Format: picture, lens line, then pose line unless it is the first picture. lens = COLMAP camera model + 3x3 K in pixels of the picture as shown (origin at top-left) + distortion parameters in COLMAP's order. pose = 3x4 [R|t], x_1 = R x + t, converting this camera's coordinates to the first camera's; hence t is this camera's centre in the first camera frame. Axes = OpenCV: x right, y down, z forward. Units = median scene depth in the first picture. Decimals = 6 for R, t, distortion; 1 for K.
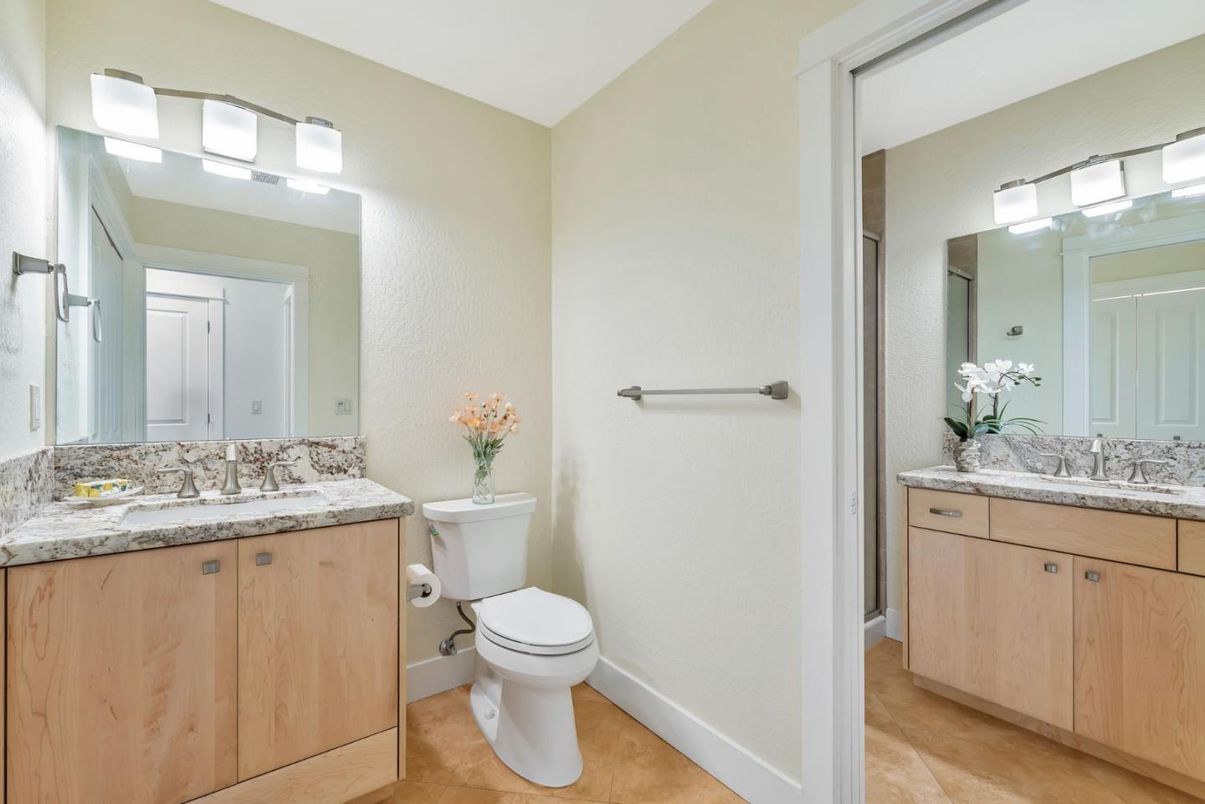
lens RADIAL K [[528.5, 0, 606.1], [0, 528.5, 403.7], [0, 0, 1]] dist [0.000220, -0.000076]
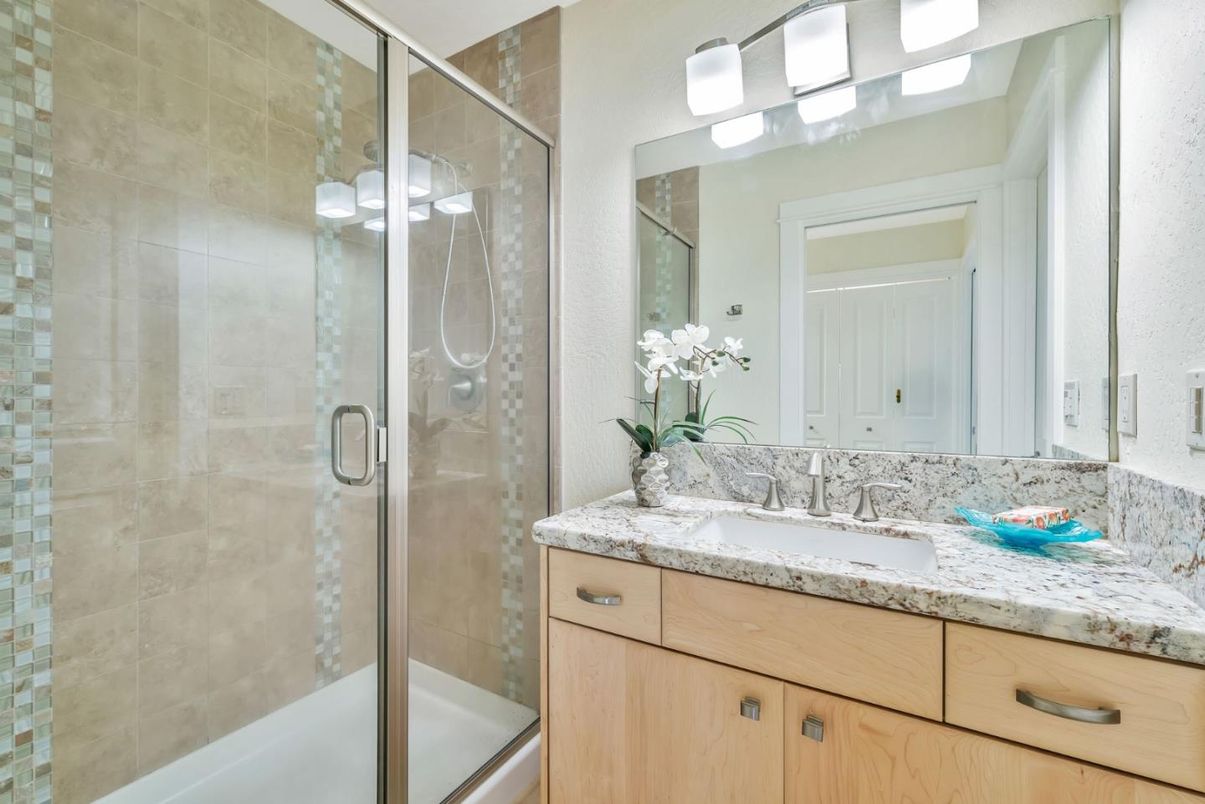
lens RADIAL K [[528.5, 0, 606.1], [0, 528.5, 403.7], [0, 0, 1]] dist [0.000220, -0.000076]
pose [[0.926430, -0.006459, 0.376413, 0.453968], [0.001917, 0.999921, 0.012441, 0.001455], [-0.376463, -0.010804, 0.926369, 0.504540]]
